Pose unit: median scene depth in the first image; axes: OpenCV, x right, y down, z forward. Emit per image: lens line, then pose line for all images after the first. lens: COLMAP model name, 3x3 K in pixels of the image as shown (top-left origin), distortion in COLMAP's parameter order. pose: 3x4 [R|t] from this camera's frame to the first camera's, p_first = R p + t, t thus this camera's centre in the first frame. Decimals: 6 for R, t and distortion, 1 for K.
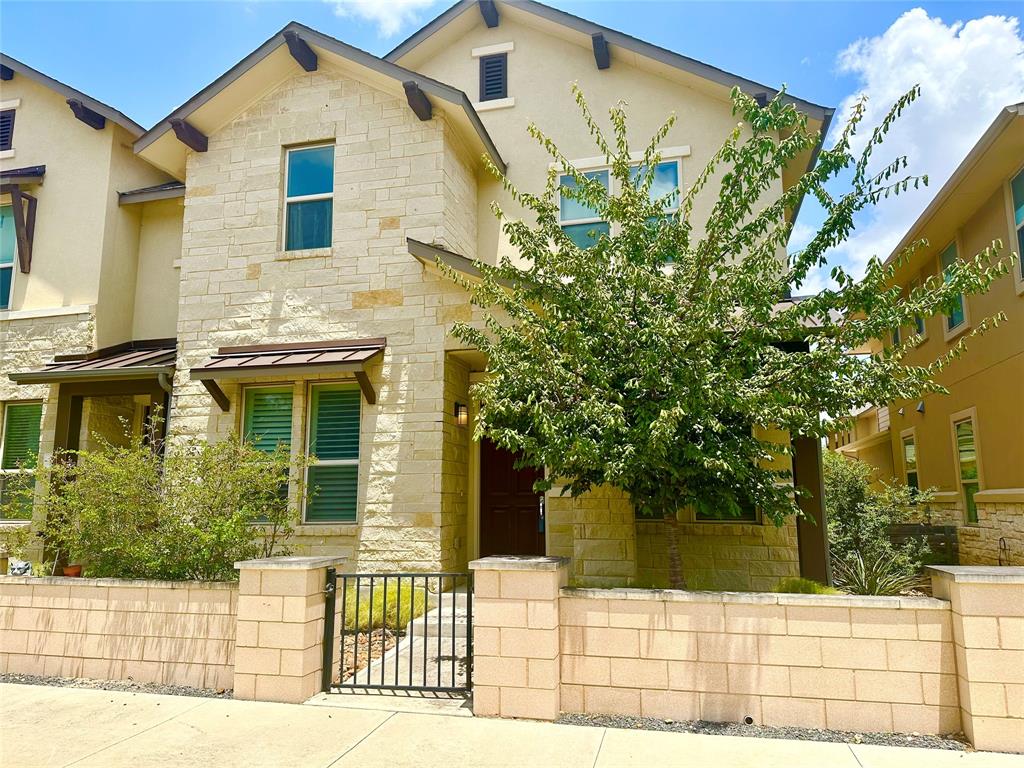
lens RADIAL K [[716.5, 0, 518.4], [0, 716.5, 385.2], [0, 0, 1]] dist [0.031432, -0.037436]
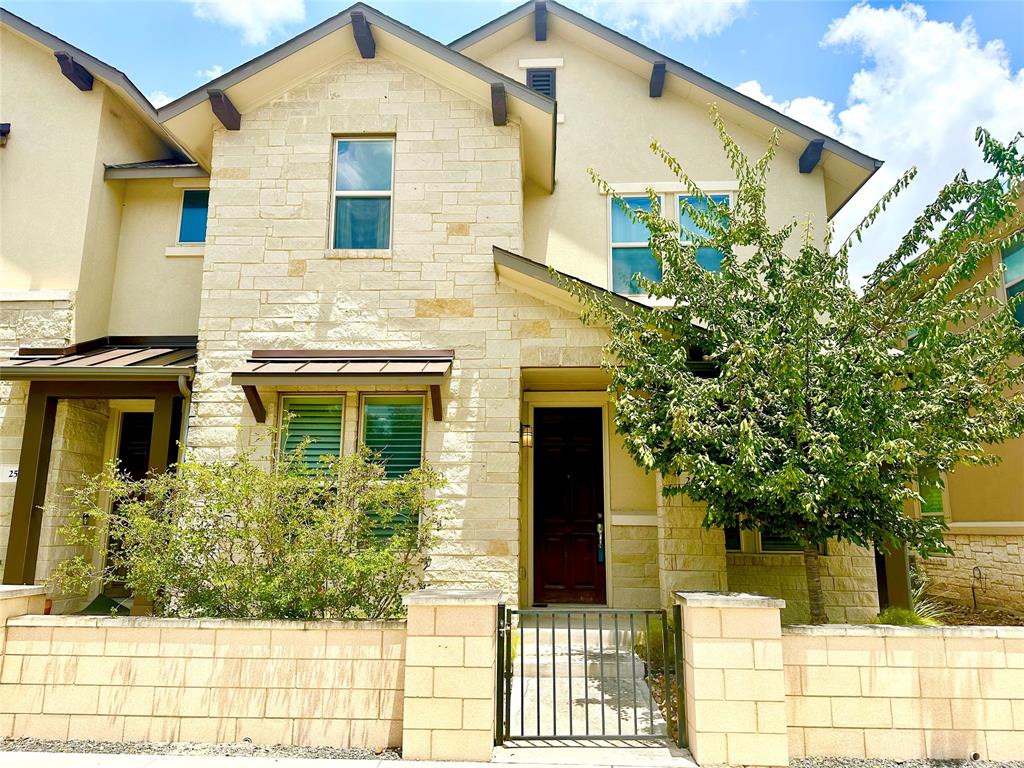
lens RADIAL K [[716.5, 0, 501.7], [0, 716.5, 382.3], [0, 0, 1]] dist [0.031432, -0.037436]
pose [[0.978891, 0.051252, 0.197853, -0.303903], [-0.043783, 0.998160, -0.041945, 0.011638], [-0.199638, 0.032397, 0.979334, 0.079204]]
